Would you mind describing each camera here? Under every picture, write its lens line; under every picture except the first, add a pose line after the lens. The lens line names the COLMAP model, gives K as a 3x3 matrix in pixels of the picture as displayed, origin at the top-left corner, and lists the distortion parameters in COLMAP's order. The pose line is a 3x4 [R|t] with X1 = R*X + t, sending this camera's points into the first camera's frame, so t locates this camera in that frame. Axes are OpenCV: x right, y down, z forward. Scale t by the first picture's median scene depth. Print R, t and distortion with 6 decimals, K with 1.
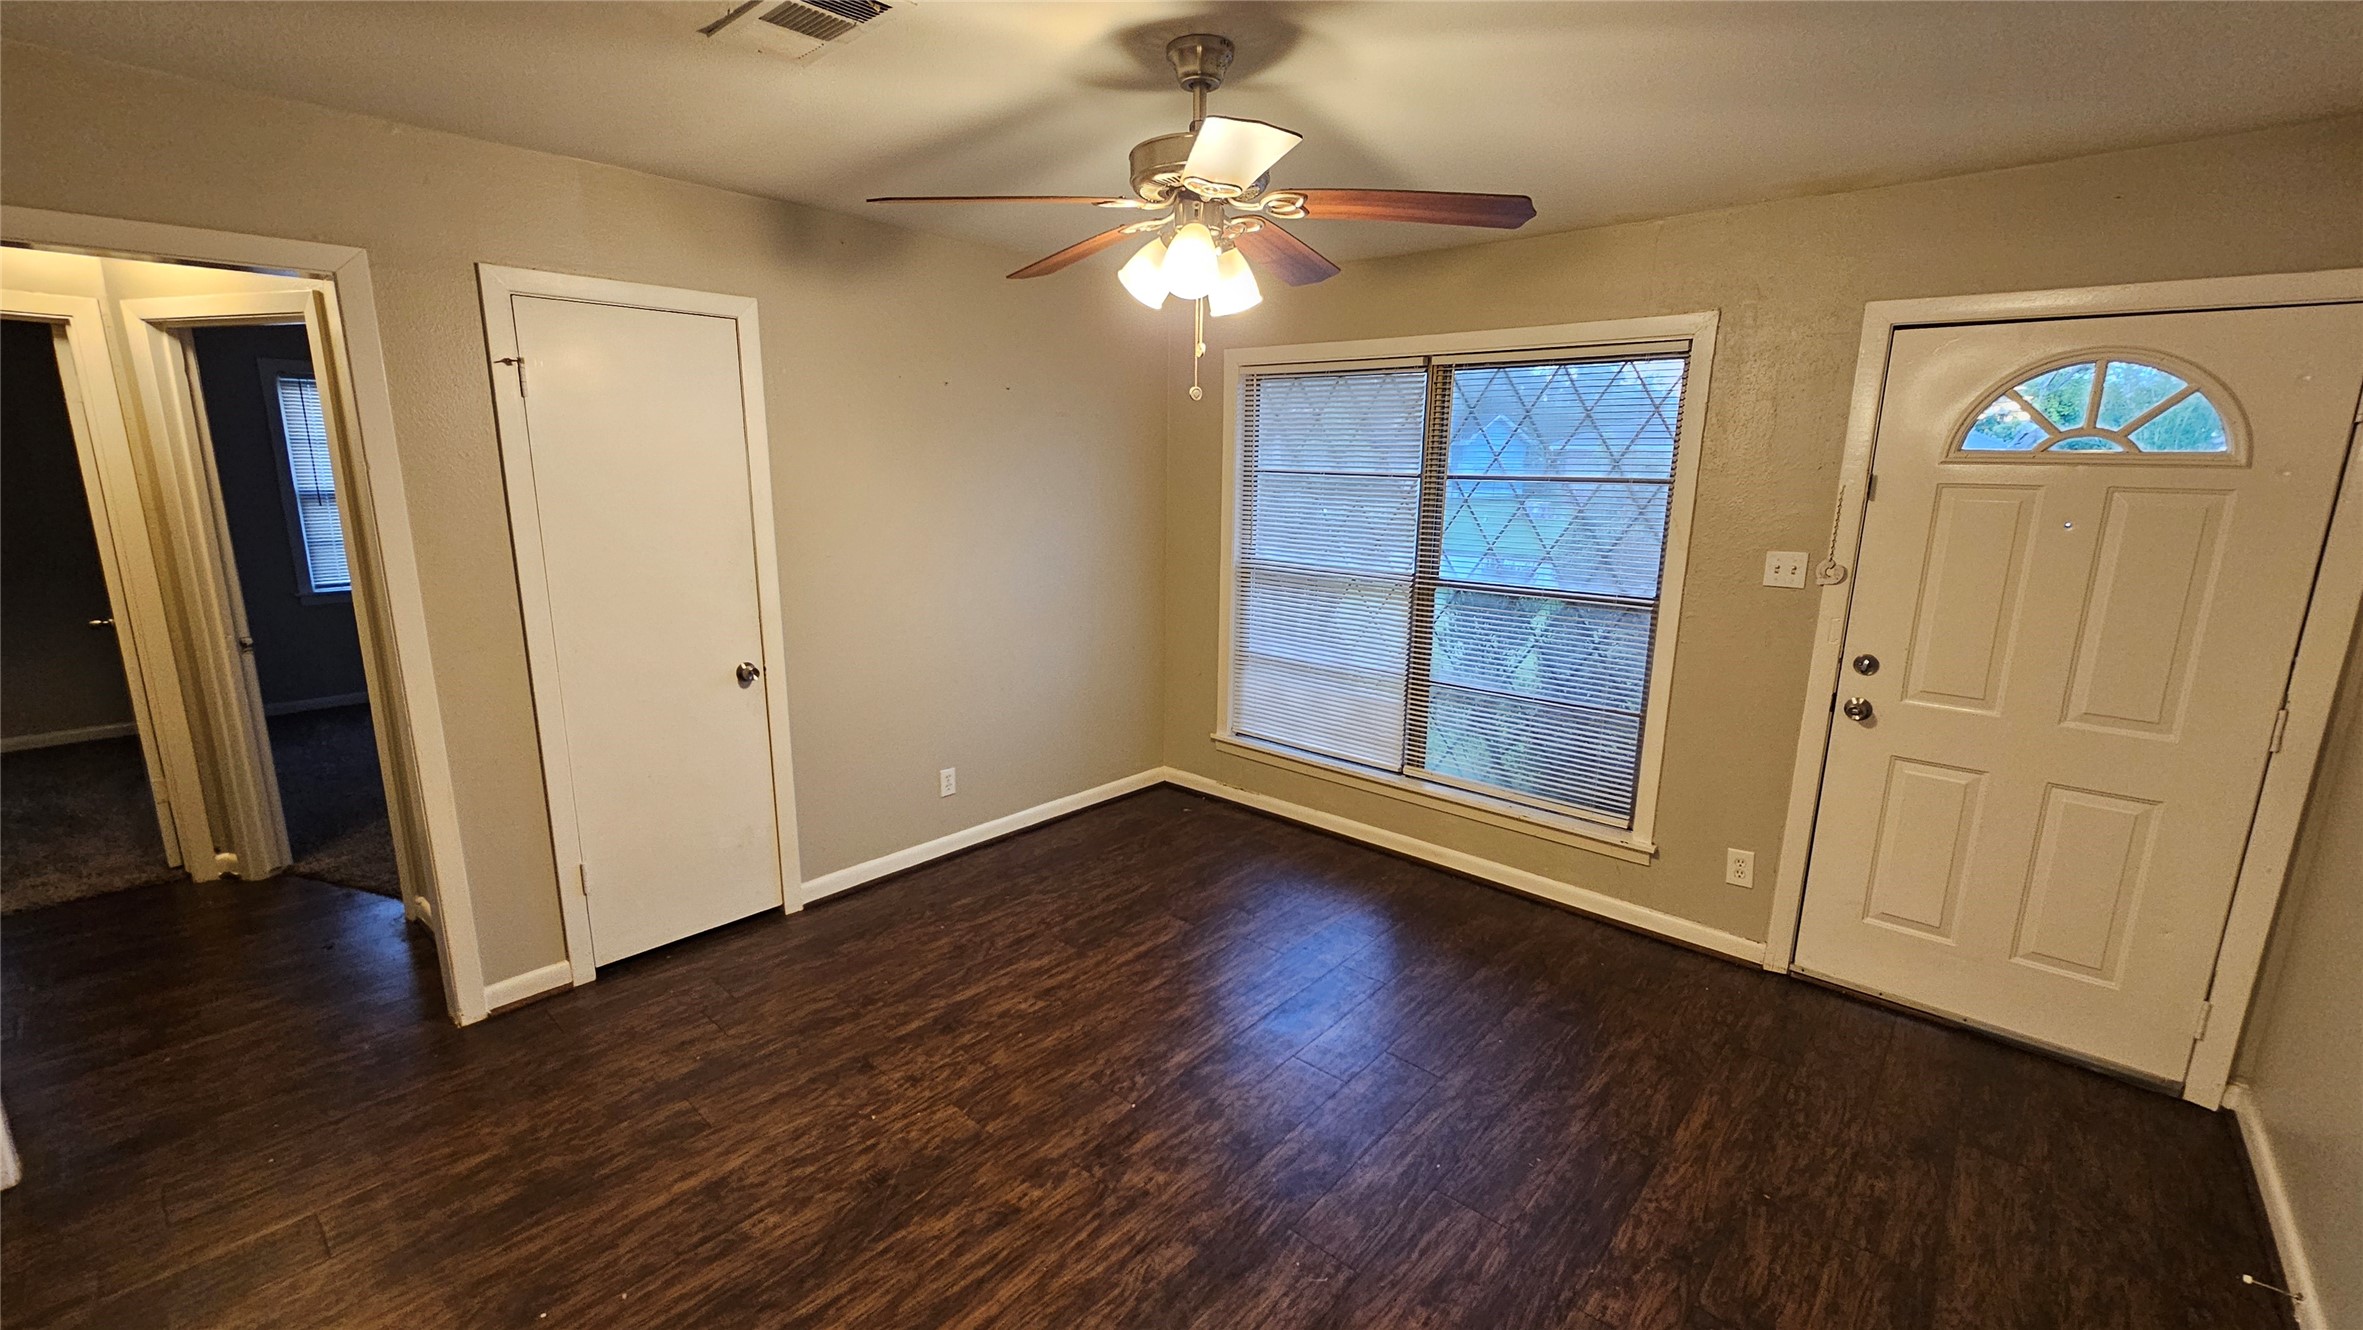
lens RADIAL K [[968.8, 0, 1181.5], [0, 968.8, 665.0], [0, 0, 1]] dist [0.002089, -0.005558]
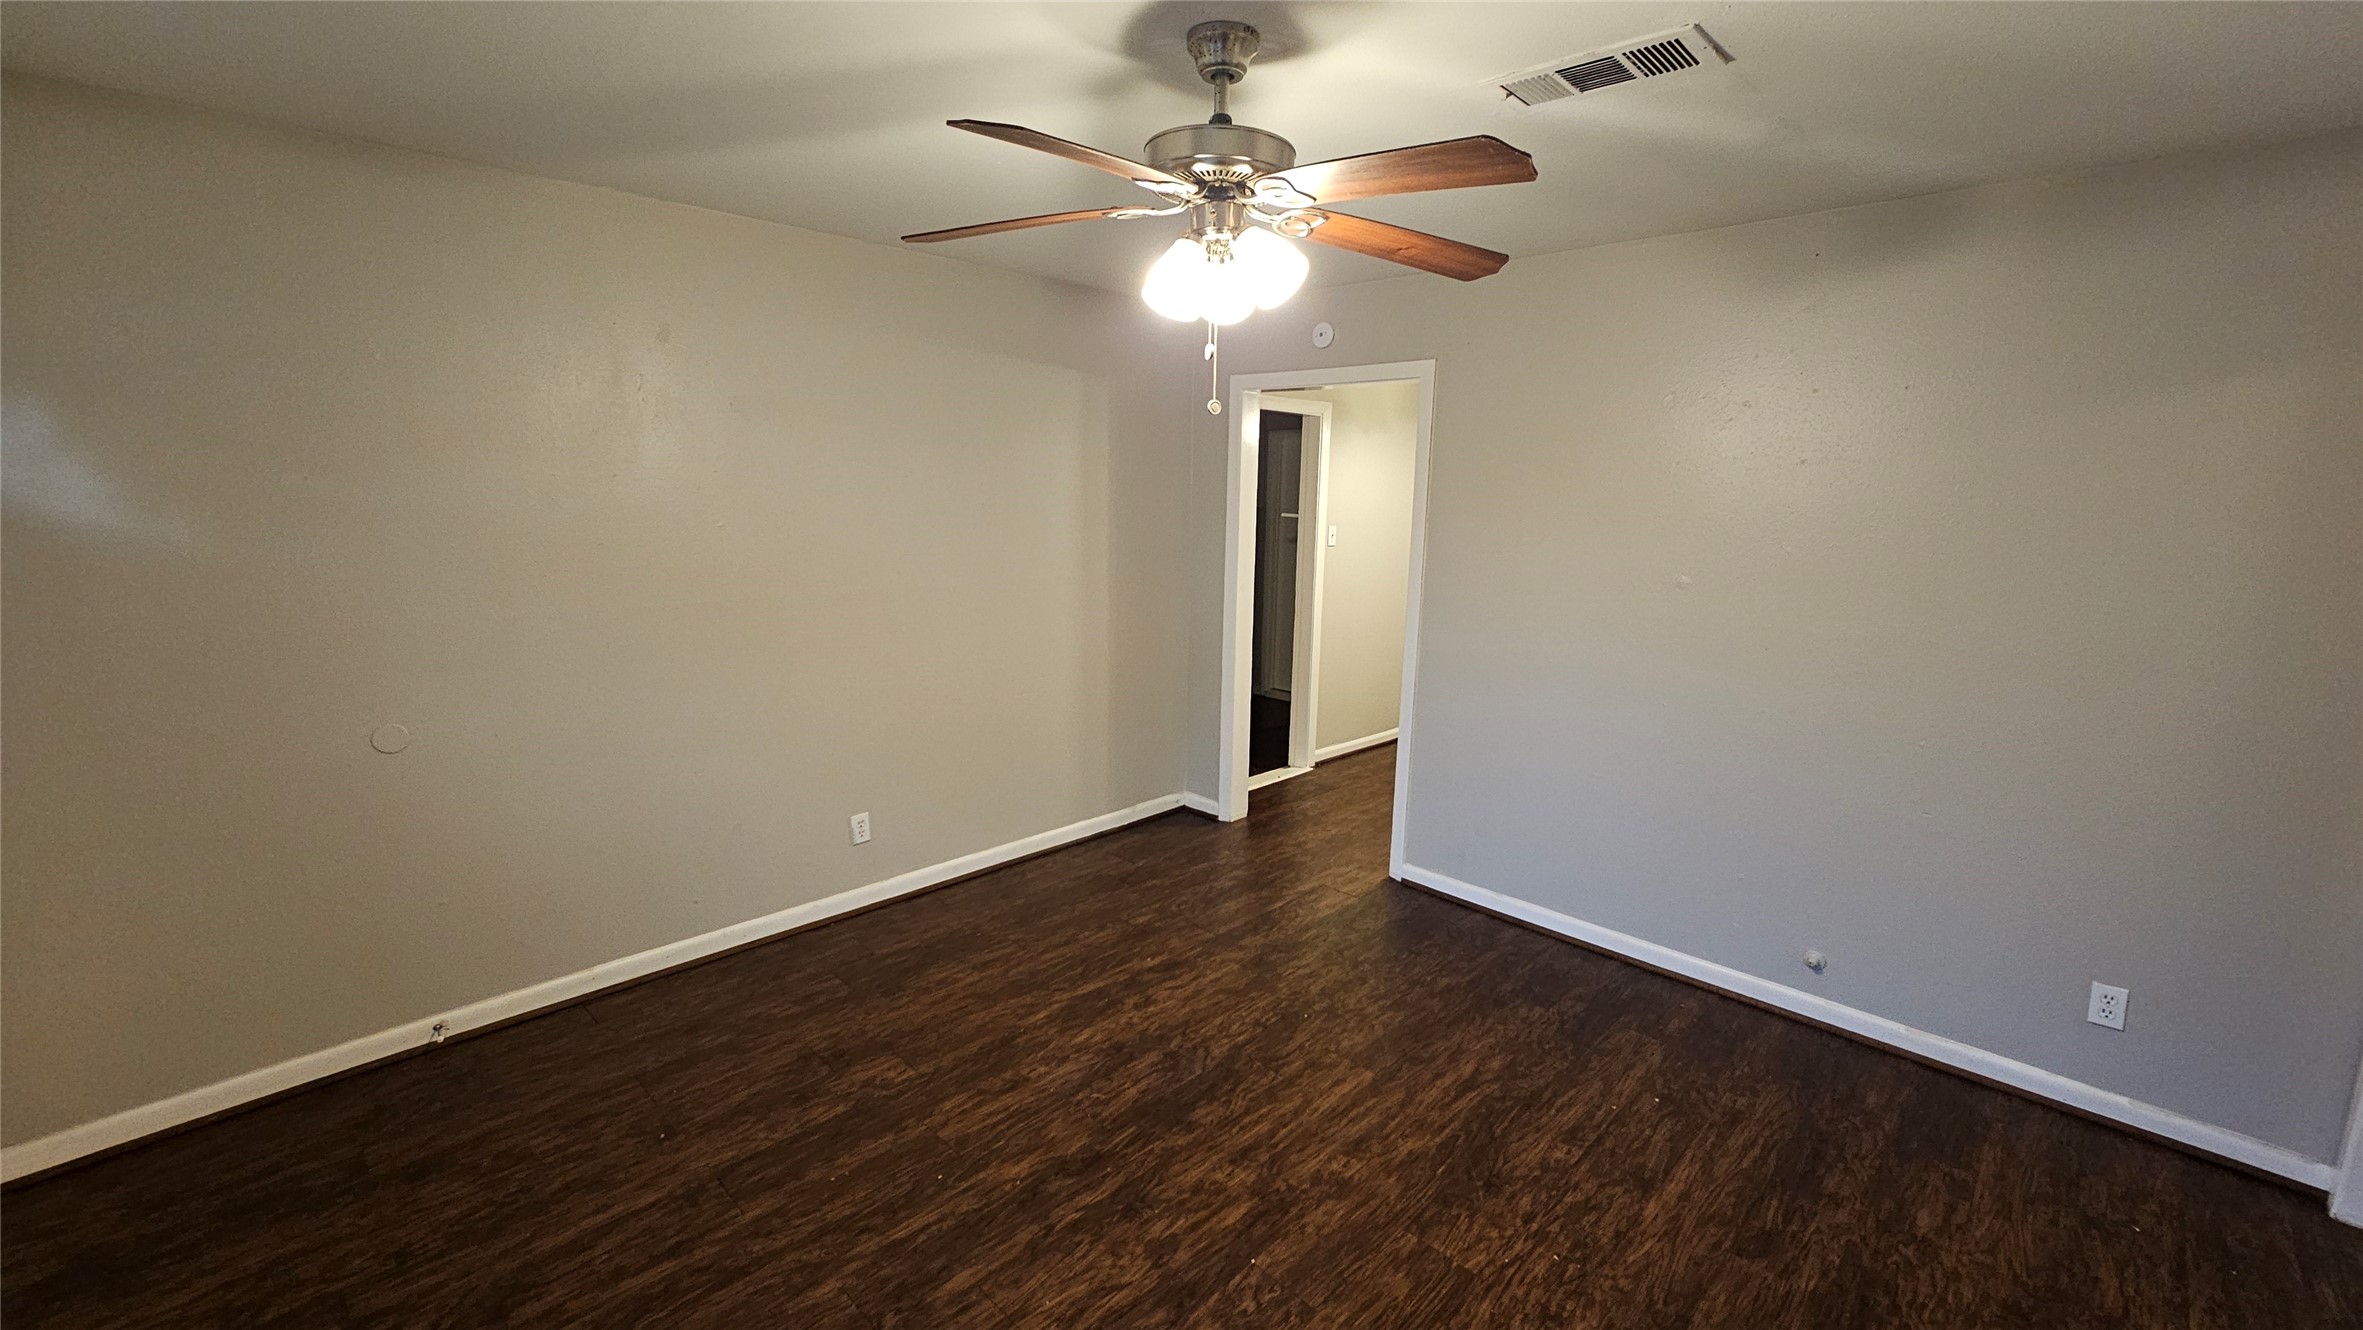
lens RADIAL K [[968.8, 0, 1181.5], [0, 968.8, 665.0], [0, 0, 1]] dist [0.002089, -0.005558]
pose [[-0.998378, -0.039894, 0.040609, -0.002399], [-0.020969, 0.920927, 0.389171, -0.367411], [-0.052924, 0.387689, -0.920270, 1.731310]]
